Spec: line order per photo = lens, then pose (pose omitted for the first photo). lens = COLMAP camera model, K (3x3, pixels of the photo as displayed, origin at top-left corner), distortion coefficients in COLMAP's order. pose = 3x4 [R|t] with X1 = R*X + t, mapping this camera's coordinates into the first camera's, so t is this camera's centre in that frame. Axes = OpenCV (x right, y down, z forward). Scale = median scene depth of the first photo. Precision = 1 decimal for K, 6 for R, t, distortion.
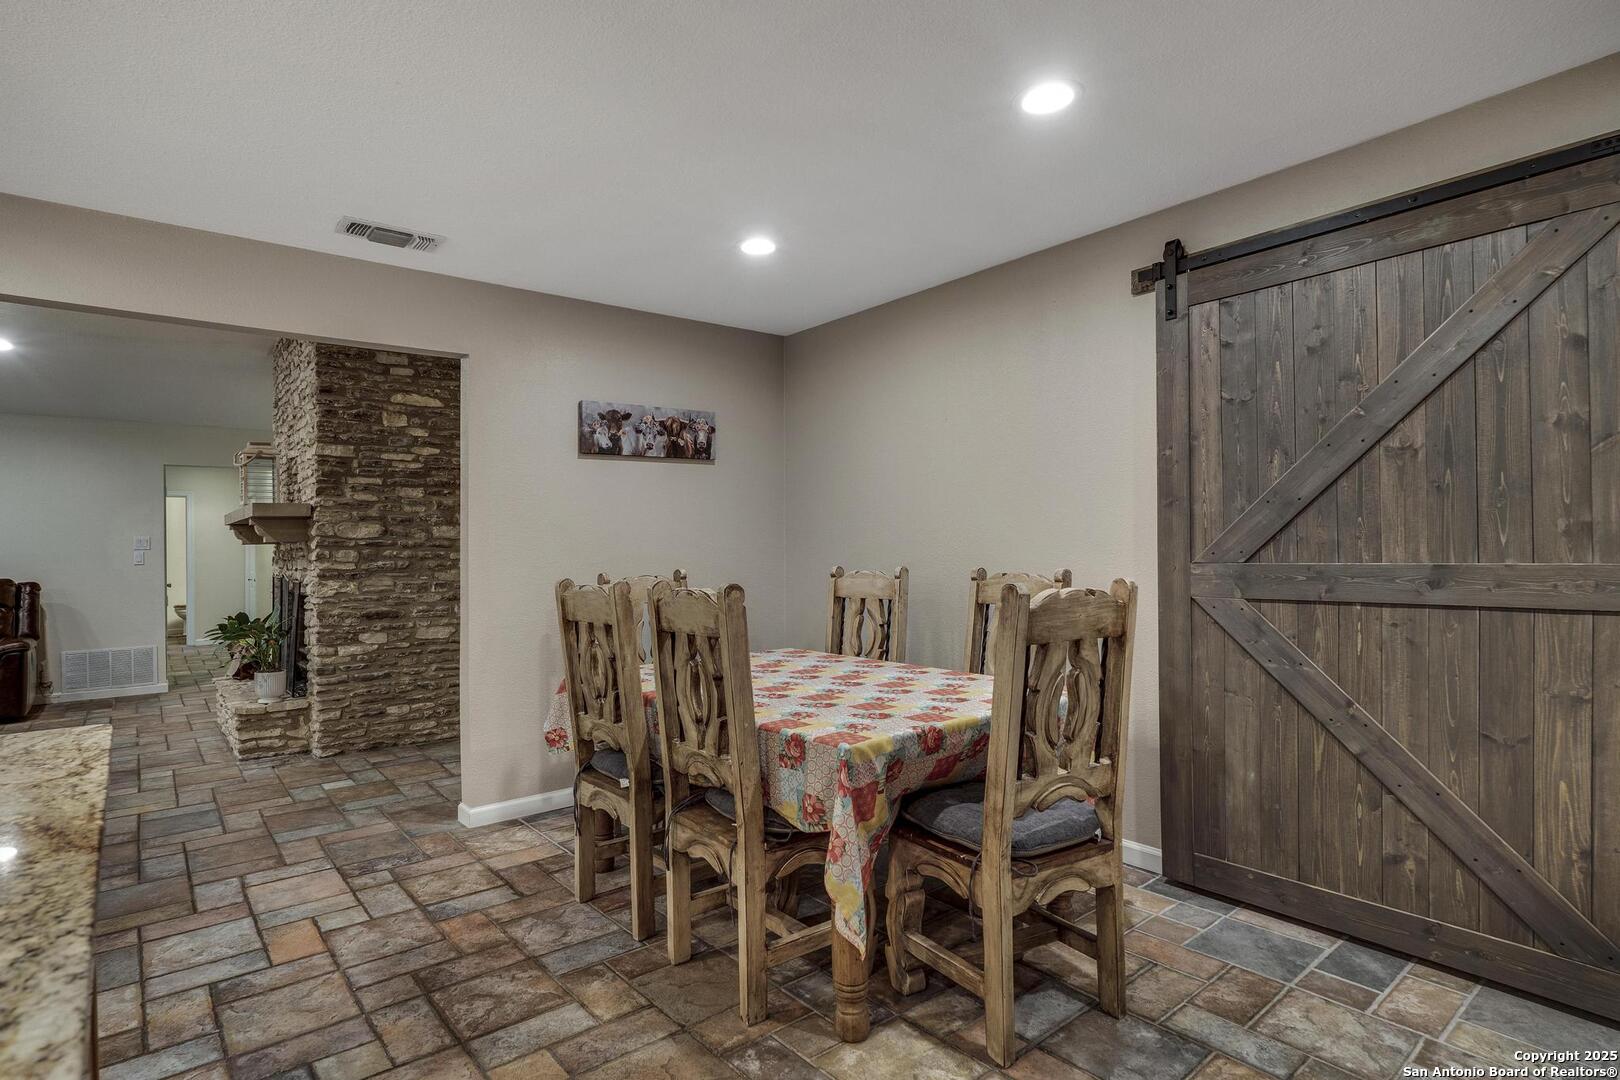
lens RADIAL K [[854.0, 0, 811.8], [0, 854.0, 536.7], [0, 0, 1]] dist [-0.000373, 0.004366]
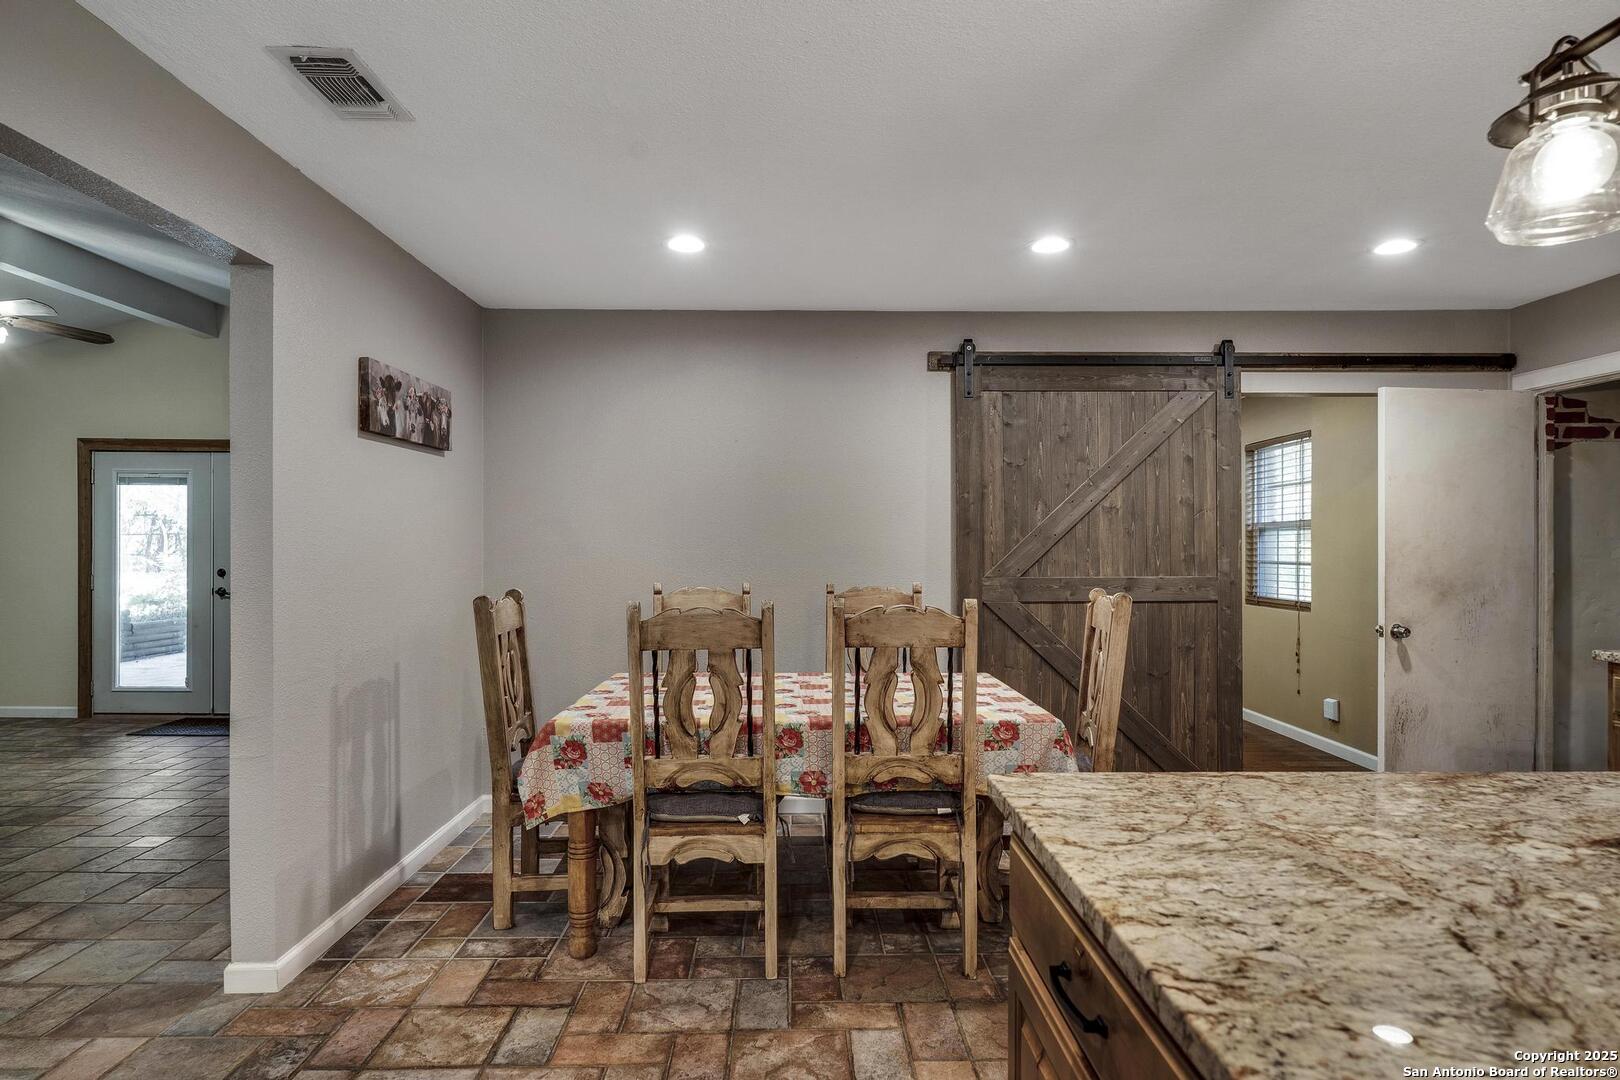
lens RADIAL K [[936.4, 0, 819.3], [0, 936.4, 536.7], [0, 0, 1]] dist [0.003423, 0.001804]
pose [[0.598043, 0.026905, 0.801012, -1.024795], [-0.019564, 0.999629, -0.018969, -0.000796], [-0.801225, -0.004327, 0.598348, 0.336828]]
